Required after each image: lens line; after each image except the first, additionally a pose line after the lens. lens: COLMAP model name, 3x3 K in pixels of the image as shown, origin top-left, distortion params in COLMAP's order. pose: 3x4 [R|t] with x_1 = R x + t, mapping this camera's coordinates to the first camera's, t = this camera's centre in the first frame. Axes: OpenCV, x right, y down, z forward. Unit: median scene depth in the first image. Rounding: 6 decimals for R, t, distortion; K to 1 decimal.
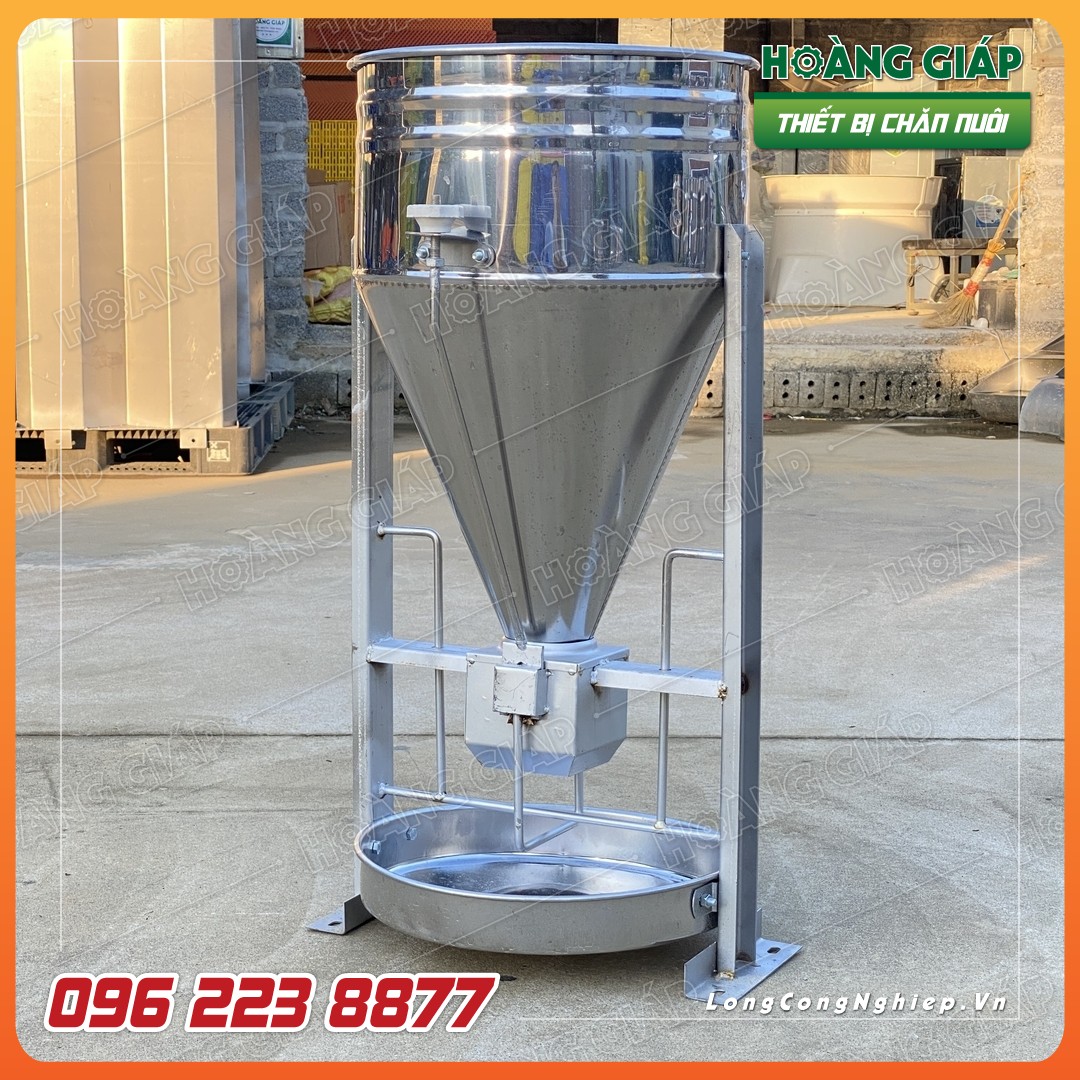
lens RADIAL K [[2251.9, 0, 546.0], [0, 2251.9, 536.8], [0, 0, 1]] dist [0.183602, 0.000000]
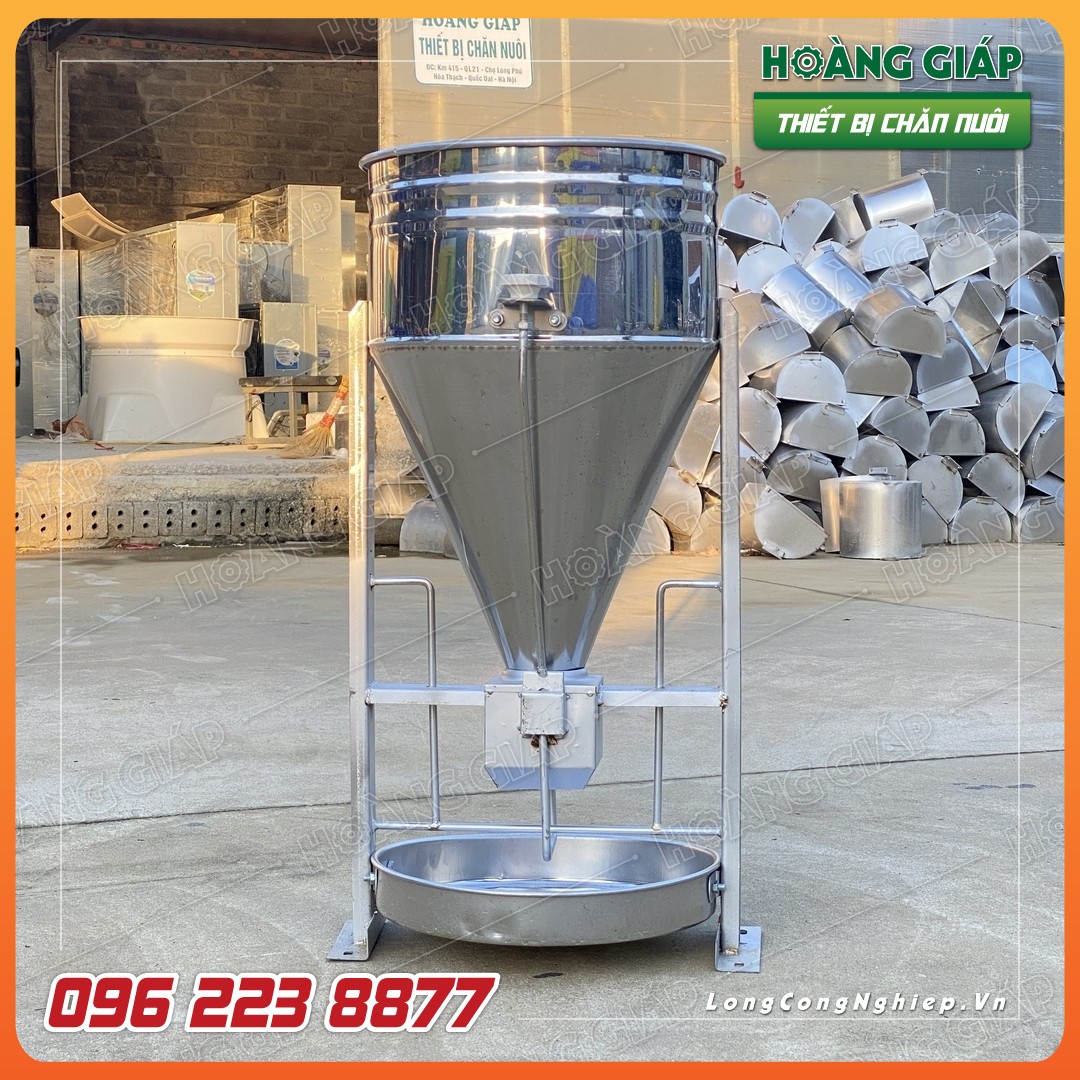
lens RADIAL K [[2251.9, 0, 541.7], [0, 2251.9, 542.6], [0, 0, 1]] dist [0.183602, 0.000000]
pose [[0.931172, -0.033289, 0.363058, -0.108788], [0.057365, 0.996796, -0.055734, 0.012138], [-0.360040, 0.072725, 0.930098, -0.009647]]
